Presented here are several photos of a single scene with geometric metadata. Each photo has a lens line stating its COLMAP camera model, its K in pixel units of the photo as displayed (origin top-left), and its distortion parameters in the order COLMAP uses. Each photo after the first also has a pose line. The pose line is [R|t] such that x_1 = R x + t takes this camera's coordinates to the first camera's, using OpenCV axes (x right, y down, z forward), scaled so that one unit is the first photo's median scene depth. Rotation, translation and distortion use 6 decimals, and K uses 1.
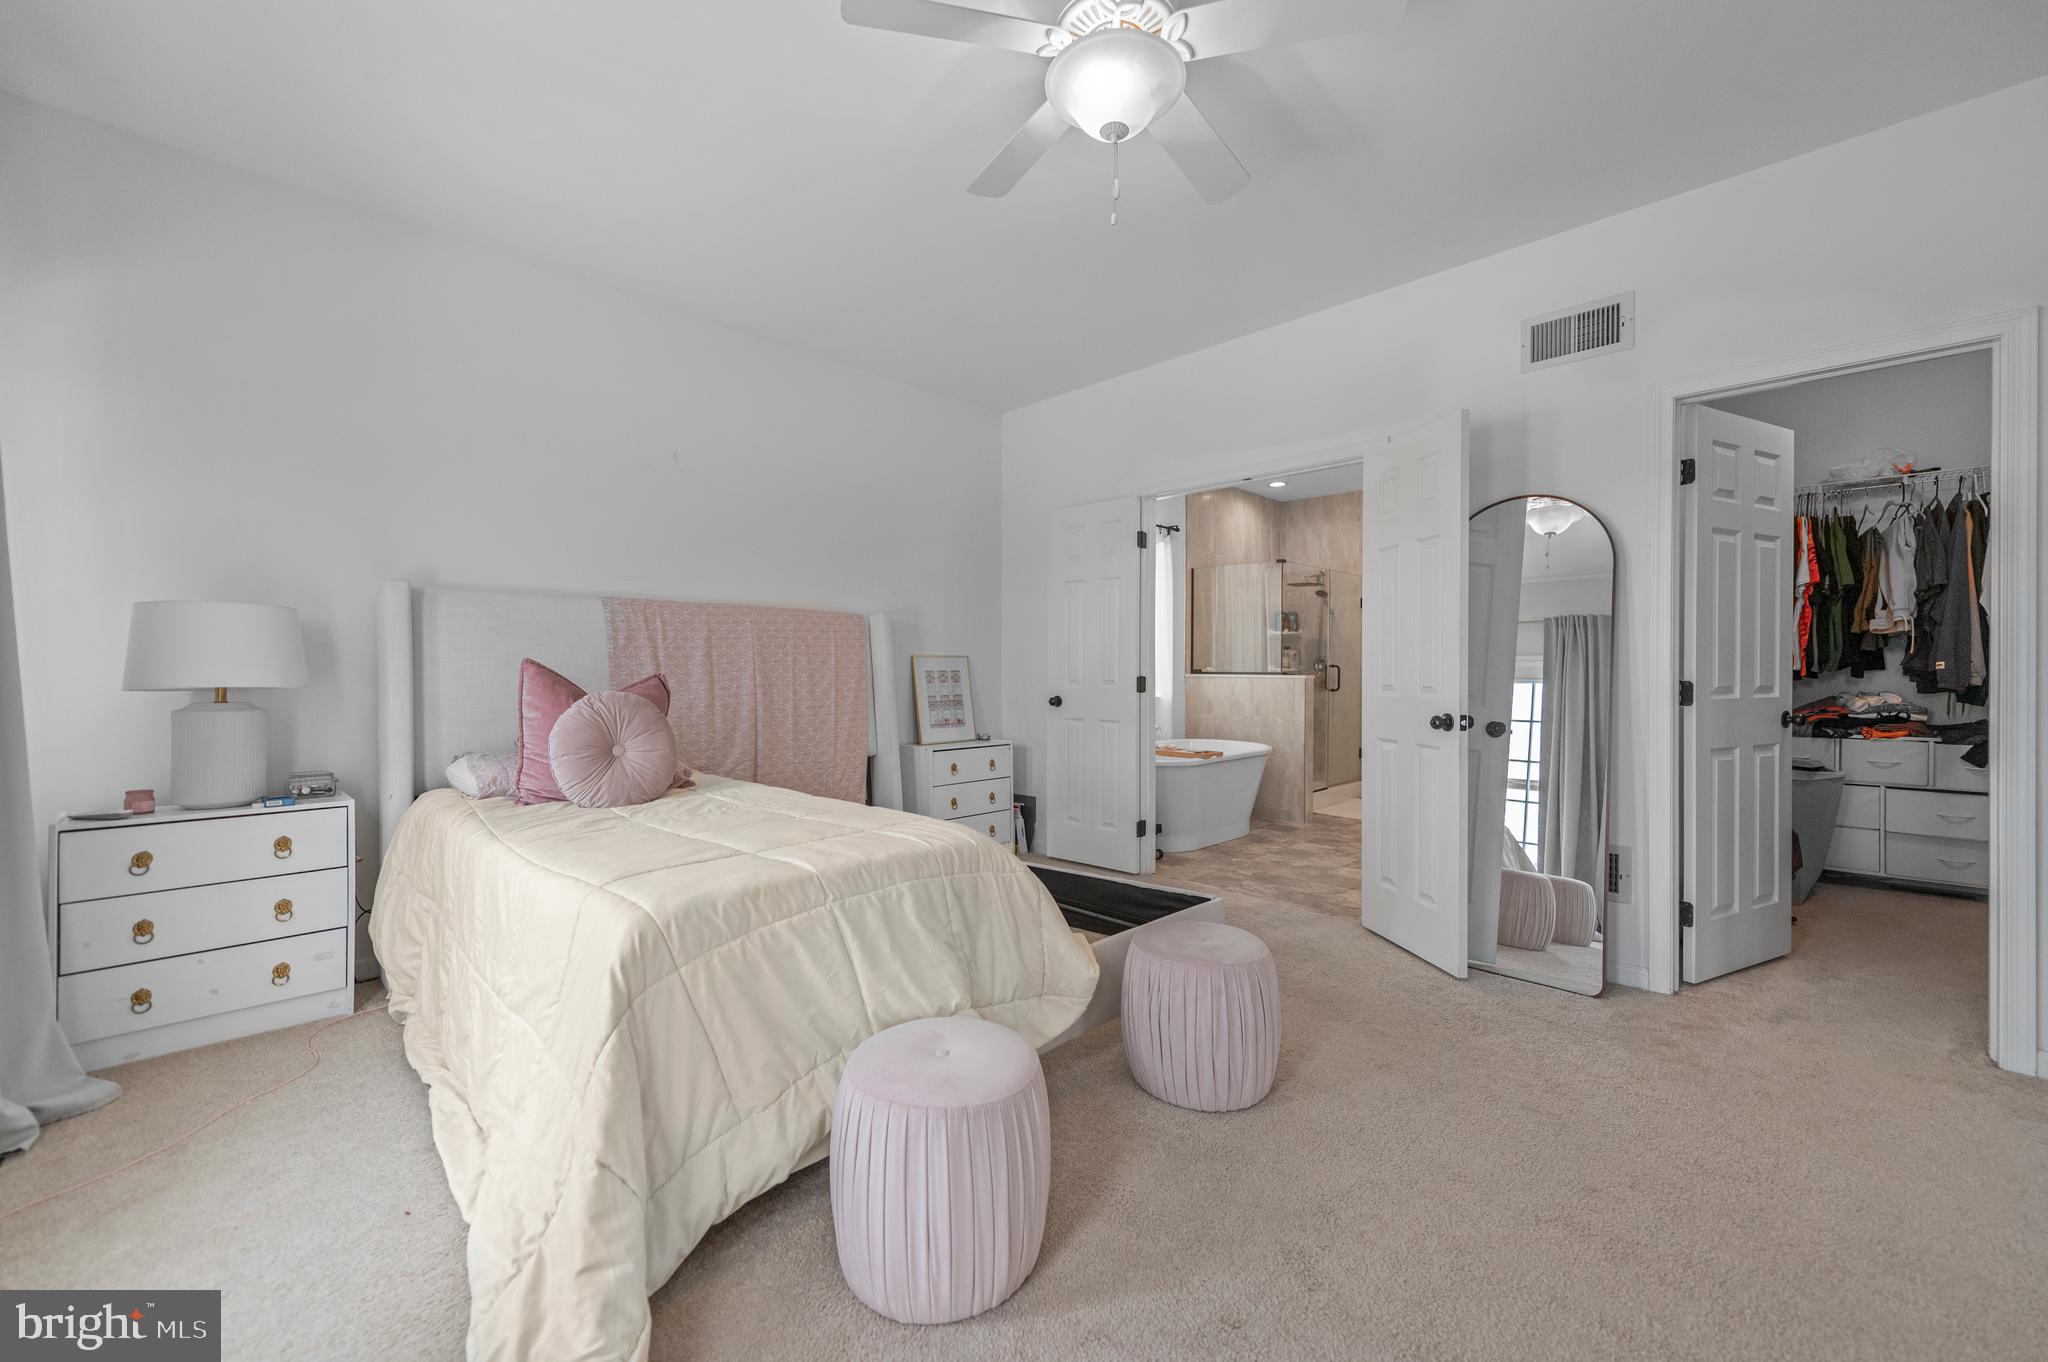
lens RADIAL K [[815.3, 0, 1045.8], [0, 815.3, 680.7], [0, 0, 1]] dist [-0.000657, -0.000471]
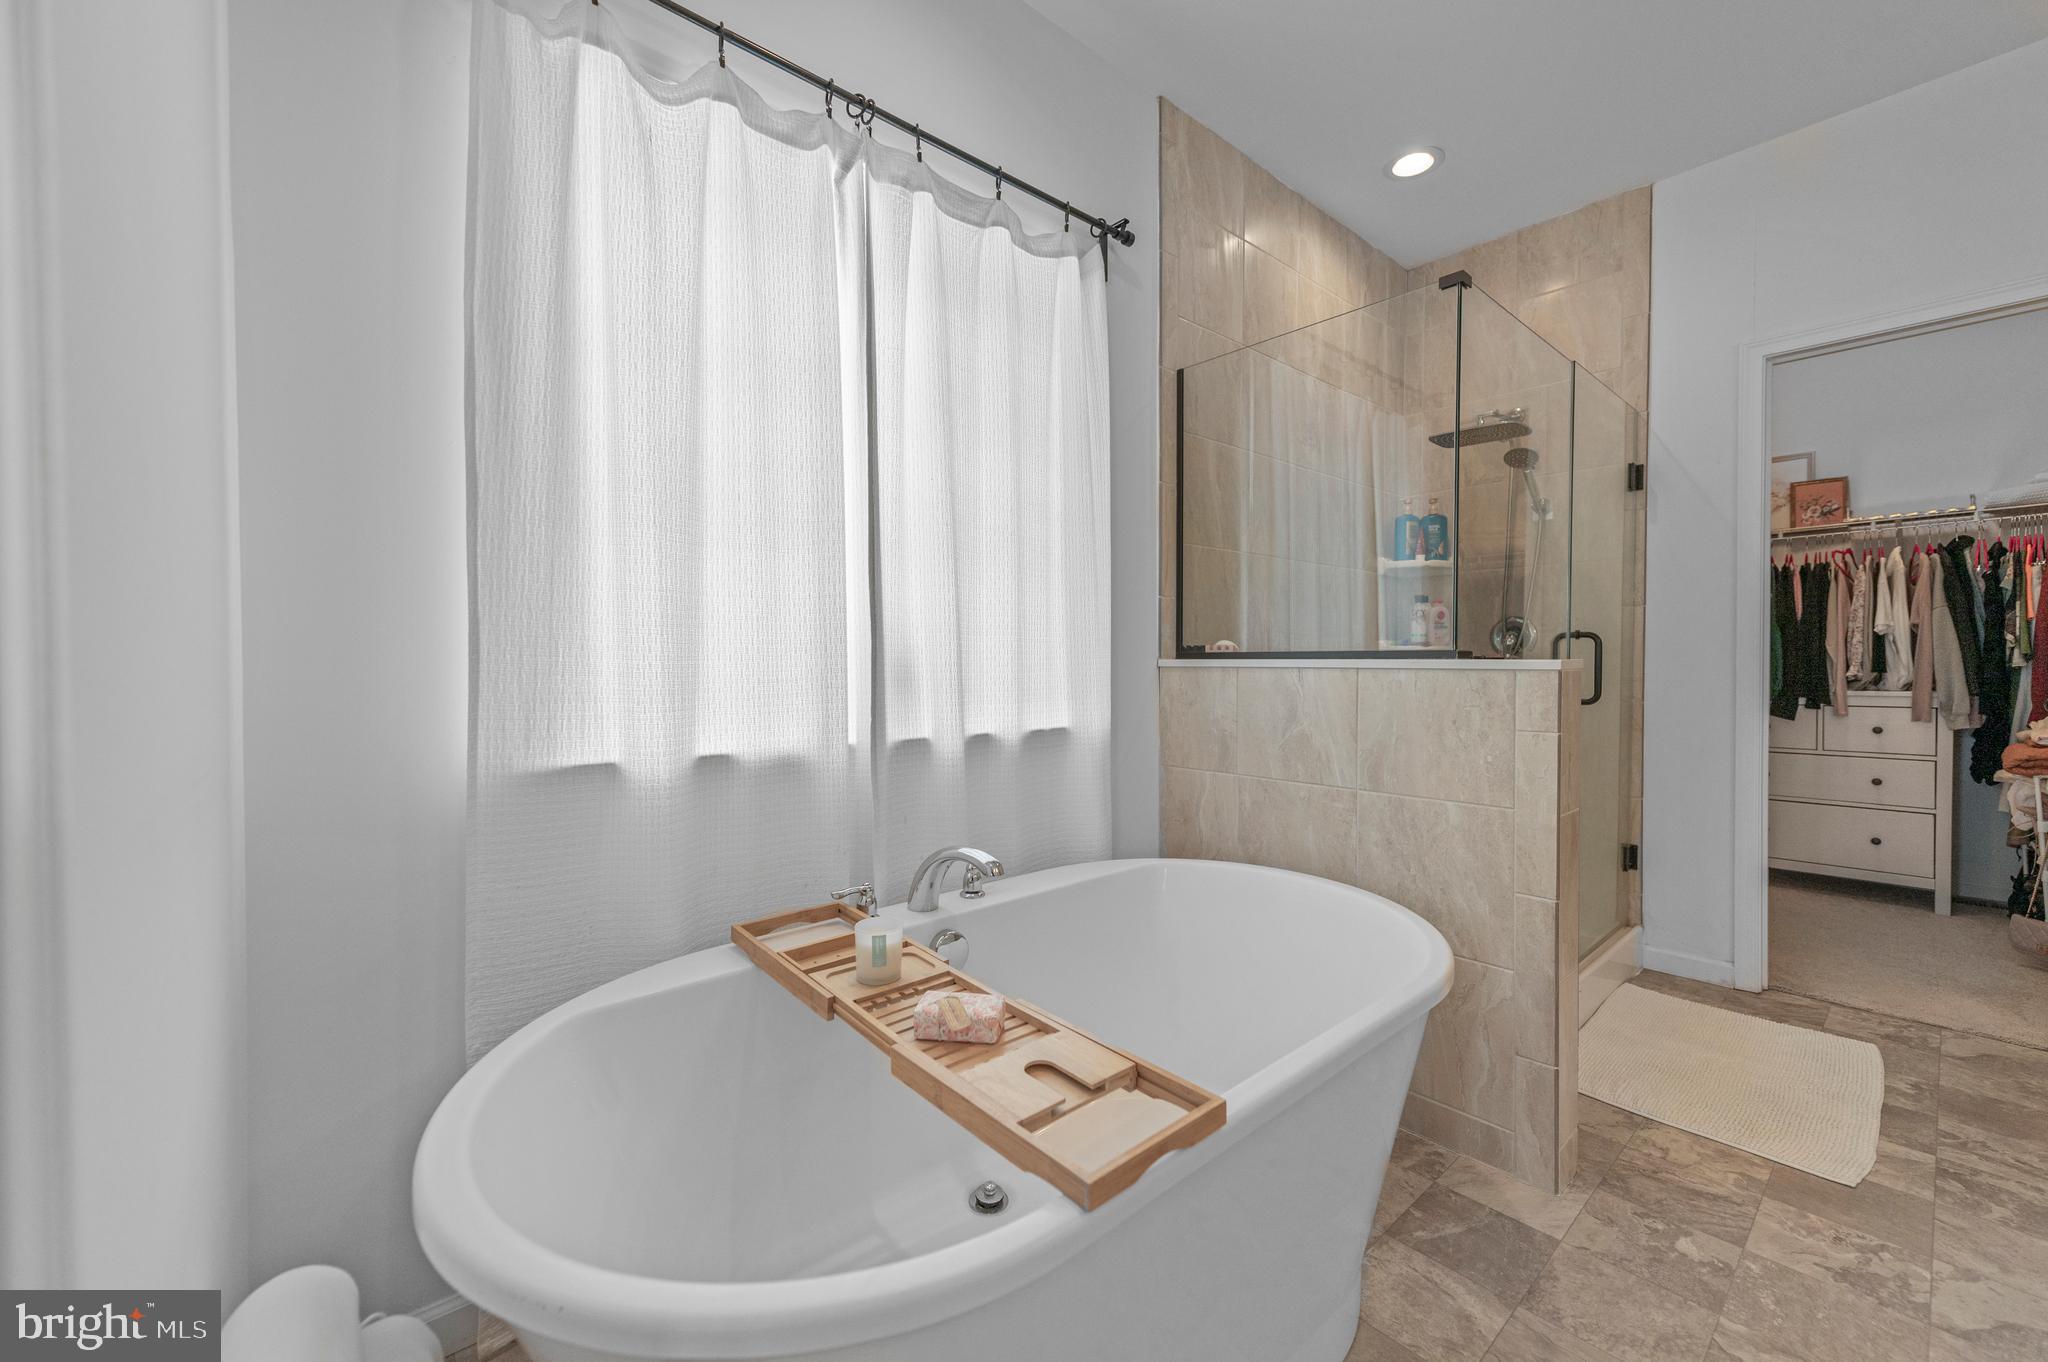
lens RADIAL K [[815.3, 0, 1013.2], [0, 815.3, 676.8], [0, 0, 1]] dist [-0.000657, -0.000471]
pose [[0.995614, -0.001600, -0.093547, 0.189942], [0.003340, 0.999824, 0.018444, -0.009586], [0.093501, -0.018675, 0.995444, 0.855724]]
